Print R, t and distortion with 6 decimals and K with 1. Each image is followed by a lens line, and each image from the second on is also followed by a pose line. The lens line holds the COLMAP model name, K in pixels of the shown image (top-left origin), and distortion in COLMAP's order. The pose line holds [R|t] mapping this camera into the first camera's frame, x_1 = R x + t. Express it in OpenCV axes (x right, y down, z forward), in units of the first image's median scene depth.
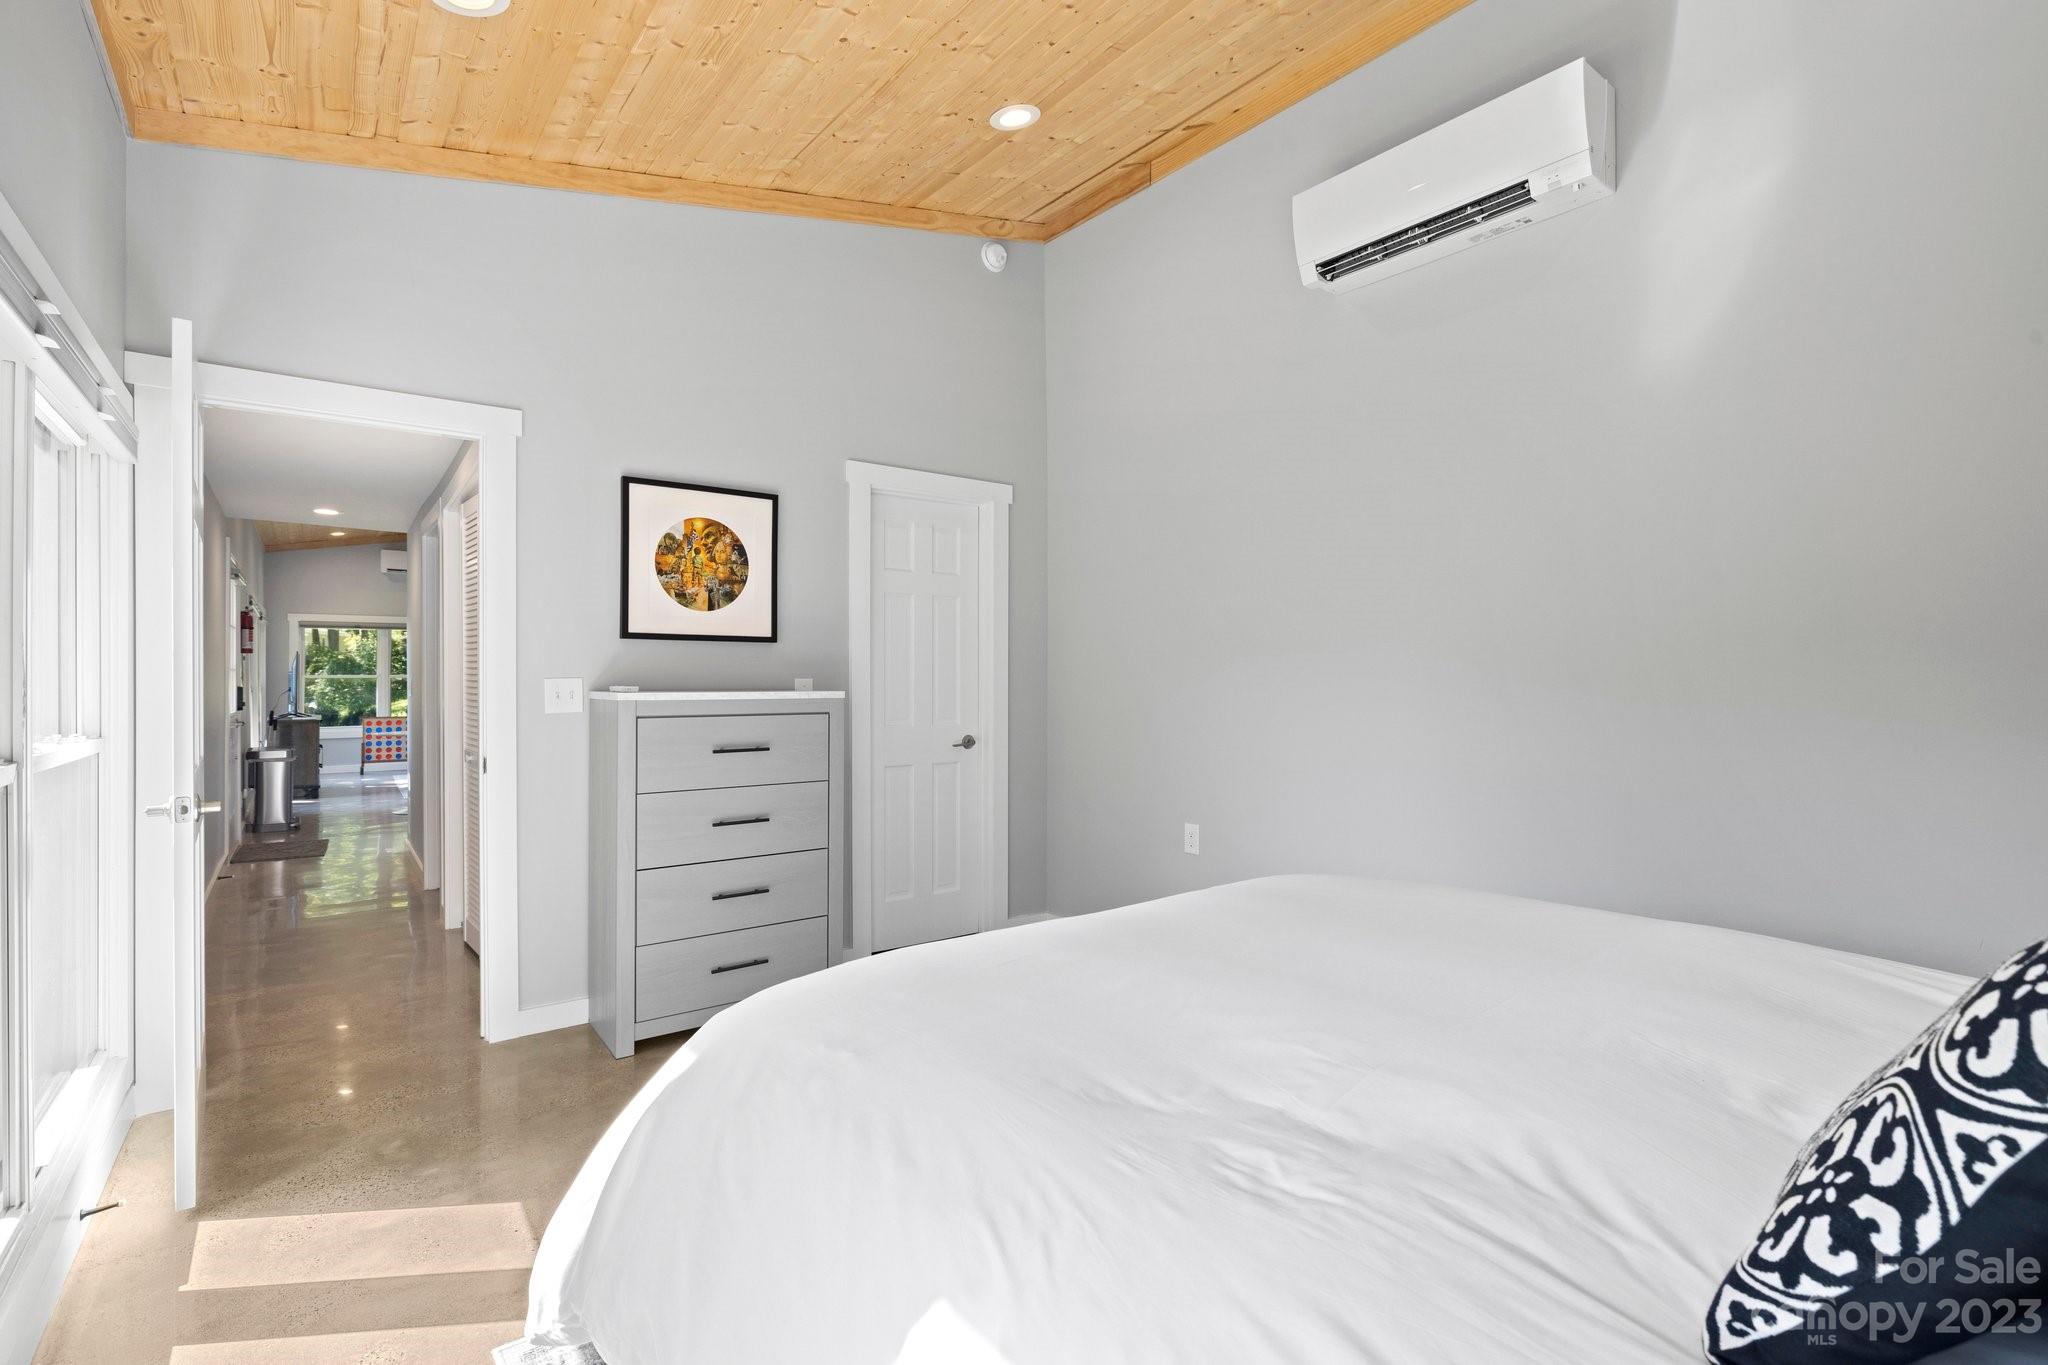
lens RADIAL K [[948.4, 0, 1026.5], [0, 948.4, 679.9], [0, 0, 1]] dist [0.000278, -0.000012]
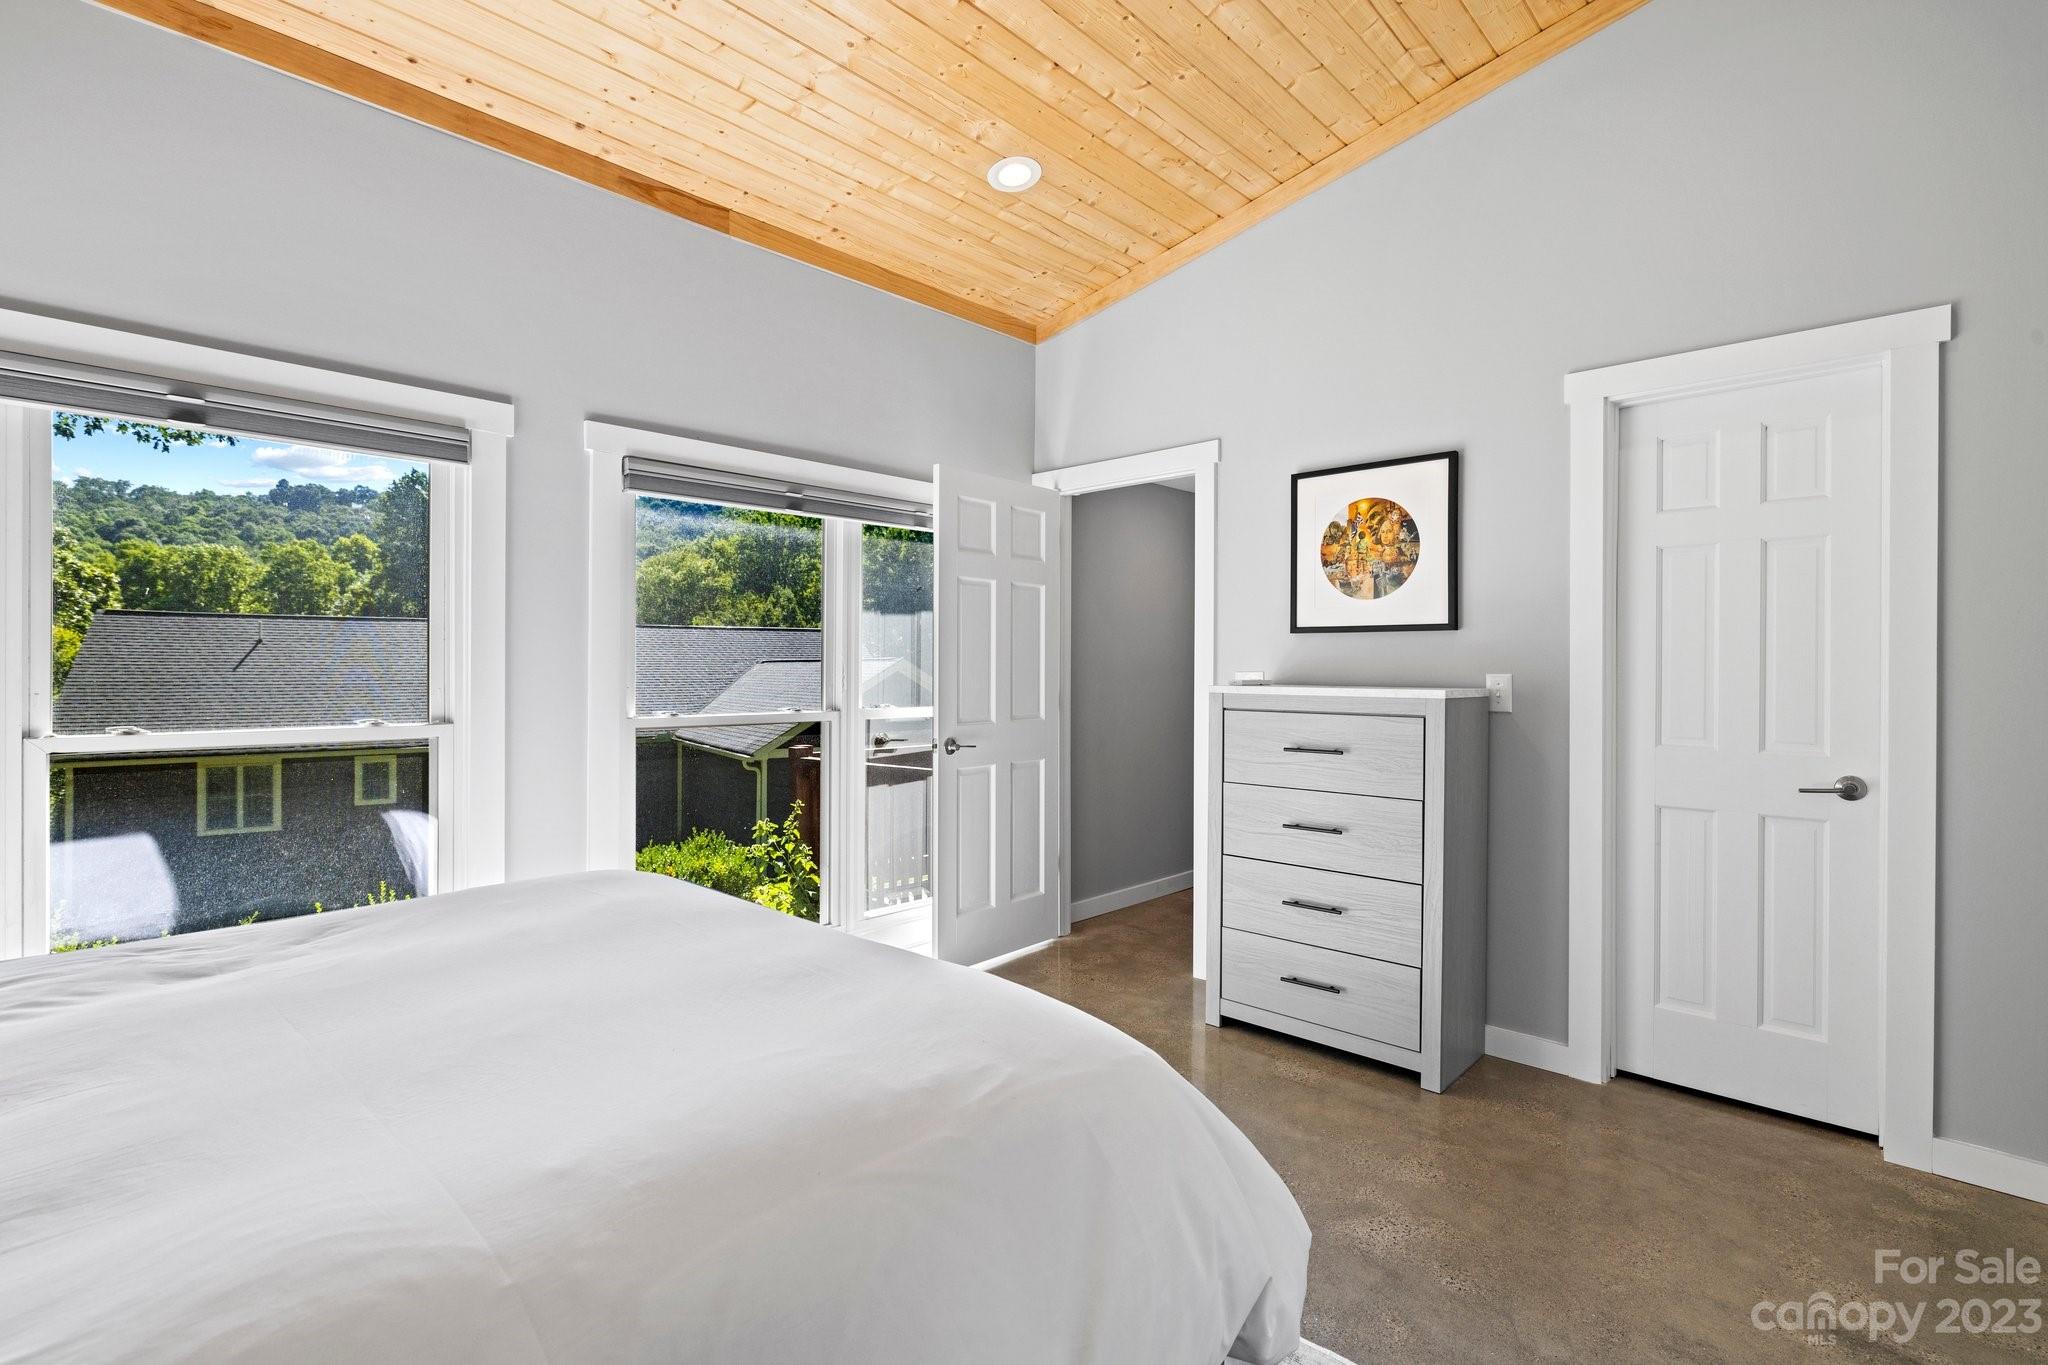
lens RADIAL K [[945.8, 0, 1026.5], [0, 945.8, 671.3], [0, 0, 1]] dist [-0.003195, -0.000254]
pose [[0.174762, 0.002701, -0.984607, 0.501988], [-0.008000, 0.999967, 0.001323, -0.001605], [0.984578, 0.007646, 0.174778, 0.513198]]
